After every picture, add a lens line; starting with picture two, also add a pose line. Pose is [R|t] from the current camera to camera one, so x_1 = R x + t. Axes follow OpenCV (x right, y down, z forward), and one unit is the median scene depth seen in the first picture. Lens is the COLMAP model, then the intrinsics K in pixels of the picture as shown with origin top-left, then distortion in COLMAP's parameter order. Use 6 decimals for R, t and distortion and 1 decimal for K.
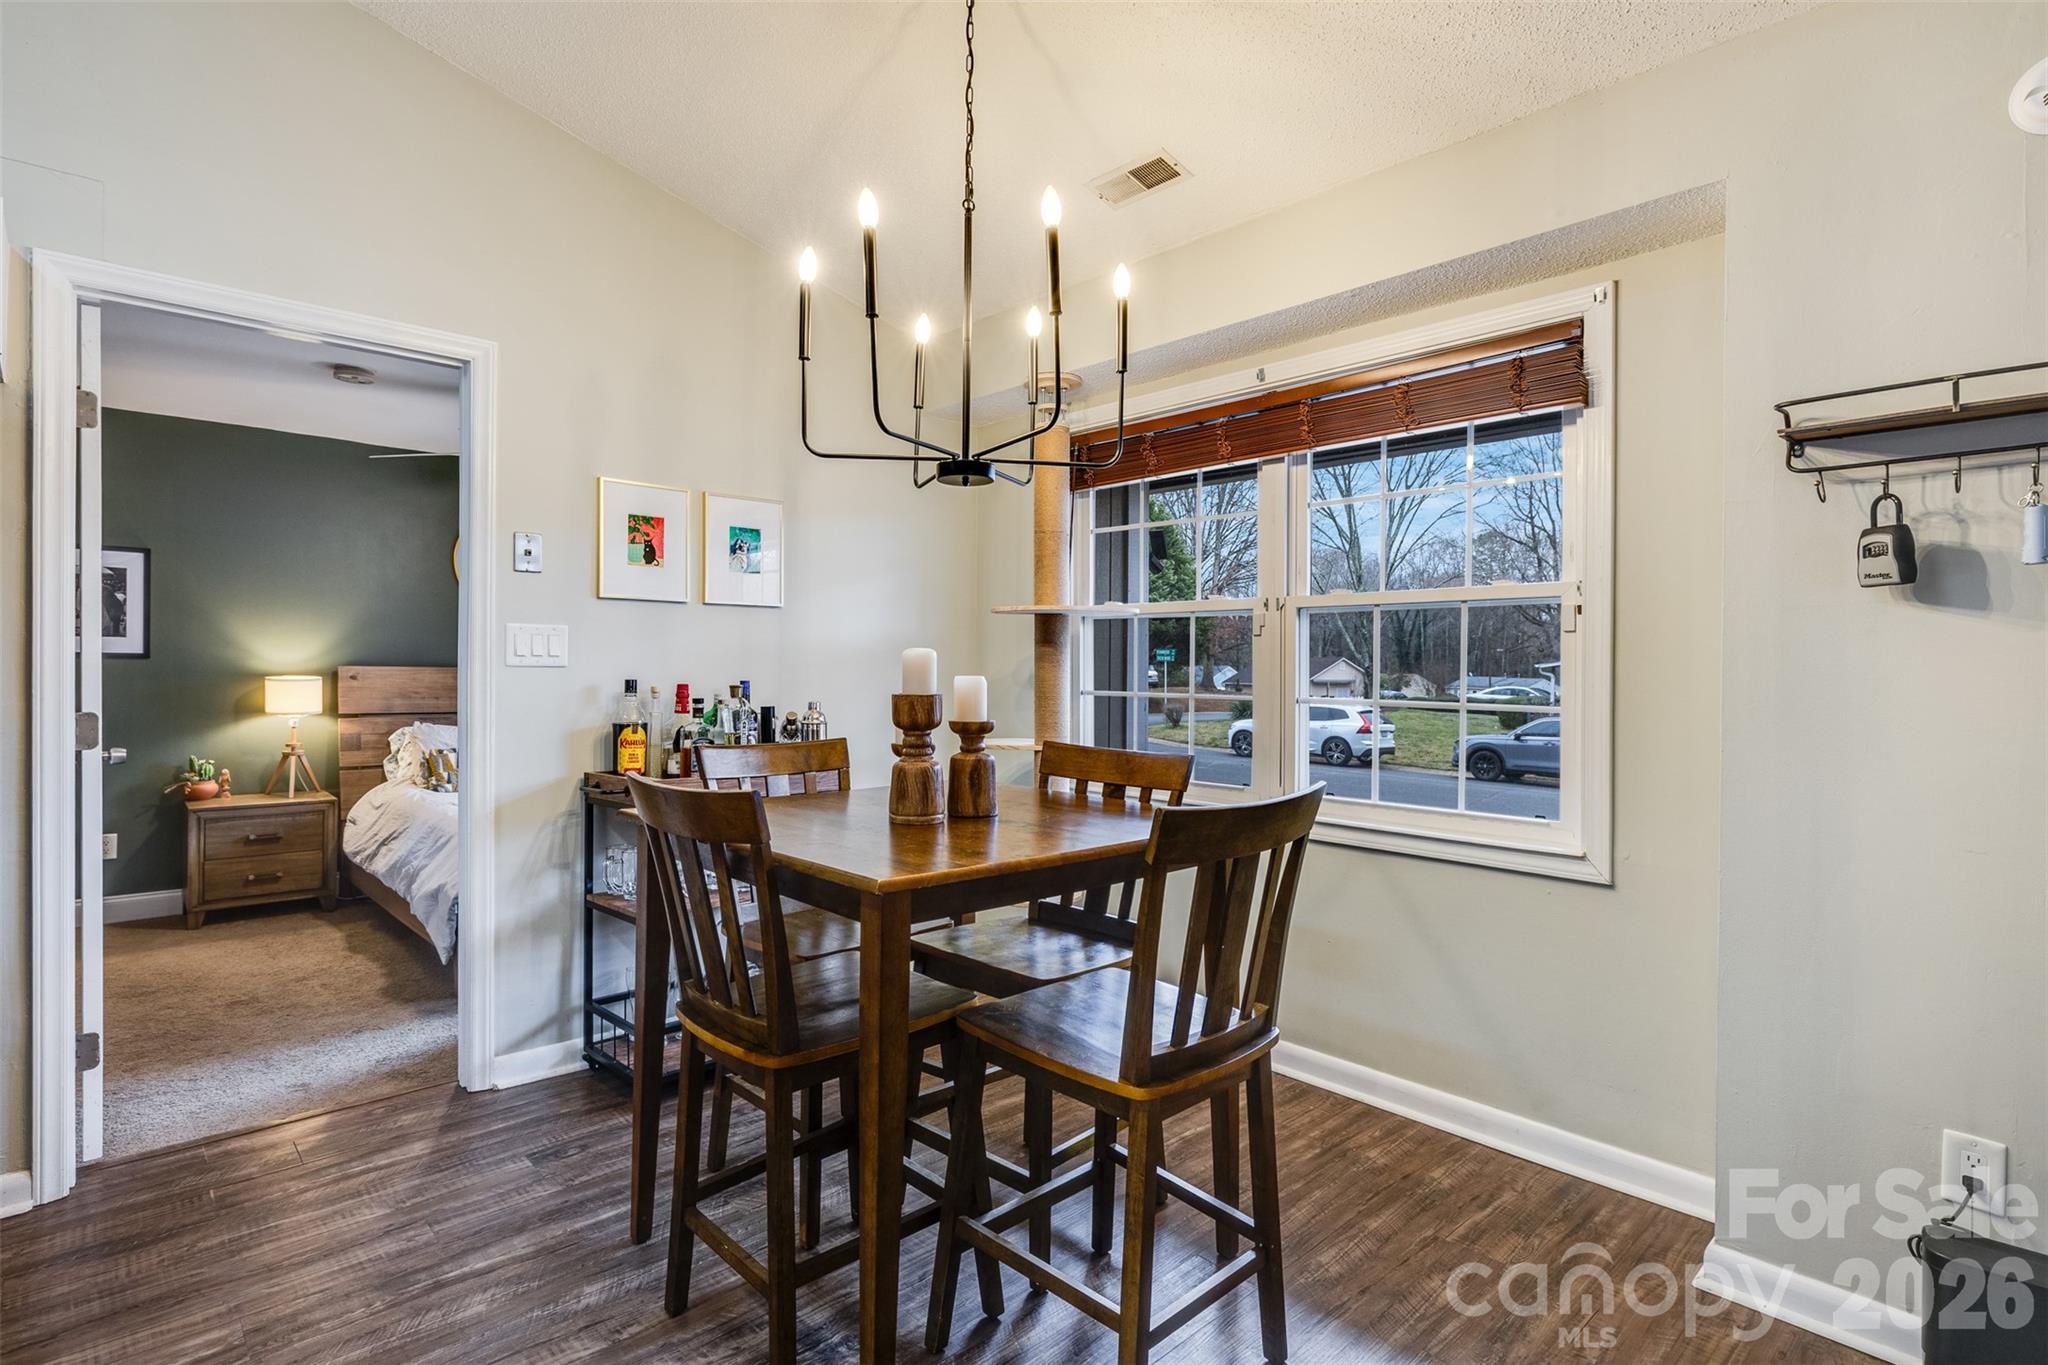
lens RADIAL K [[1007.6, 0, 1019.8], [0, 1007.6, 679.5], [0, 0, 1]] dist [-0.000677, 0.000450]
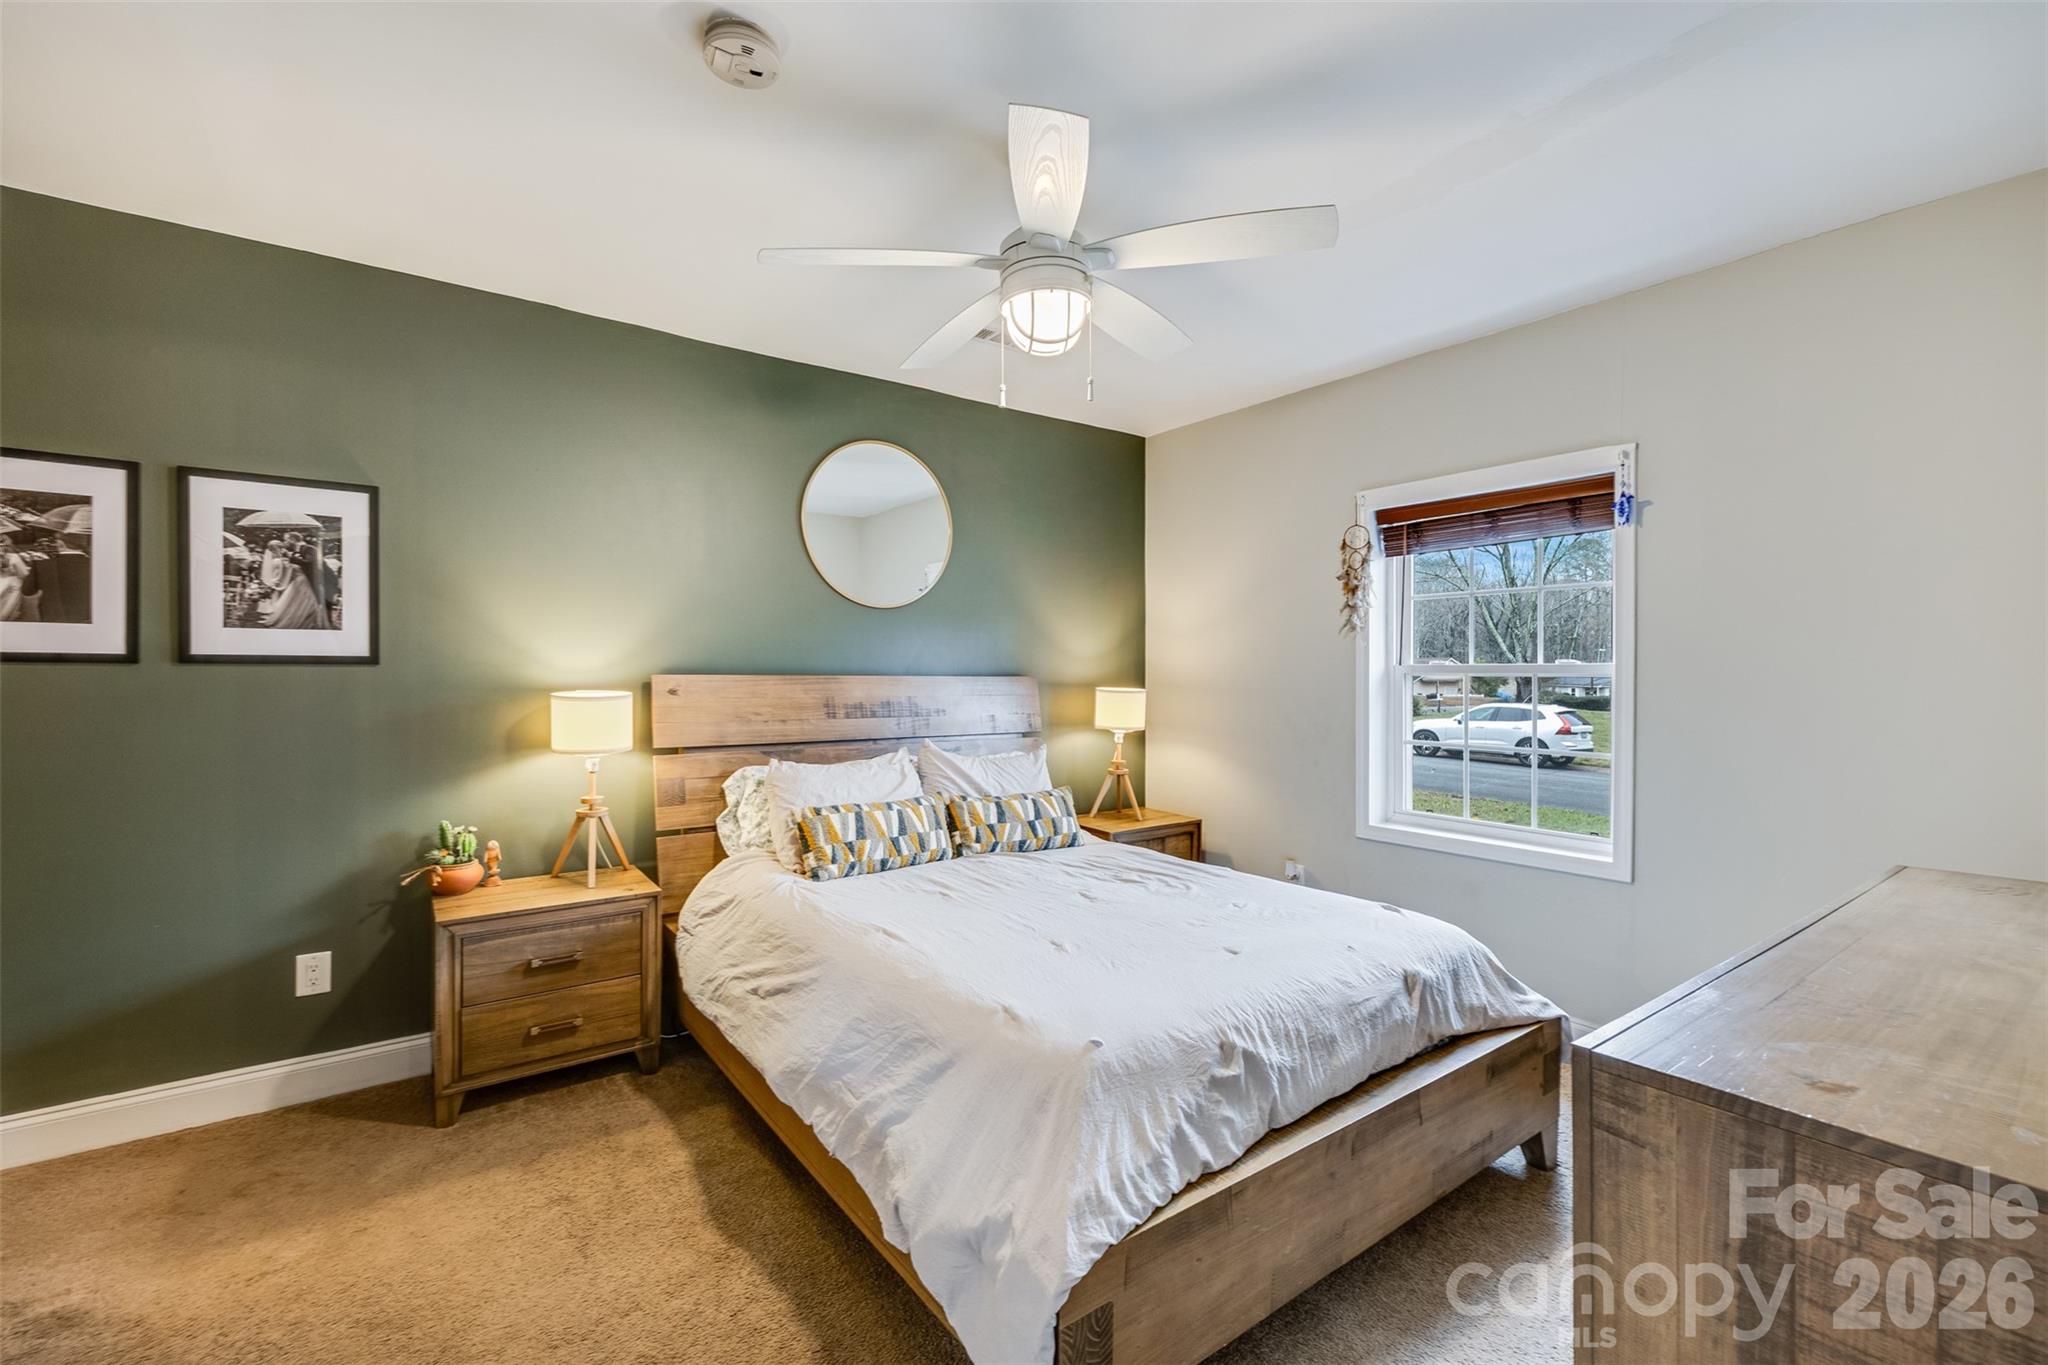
lens RADIAL K [[863.9, 0, 1021.7], [0, 863.9, 678.4], [0, 0, 1]] dist [0.002525, 0.000451]
pose [[0.993351, -0.008164, -0.114833, -0.397802], [0.007699, 0.999960, -0.004499, -0.006863], [0.114865, 0.003585, 0.993375, 0.500748]]
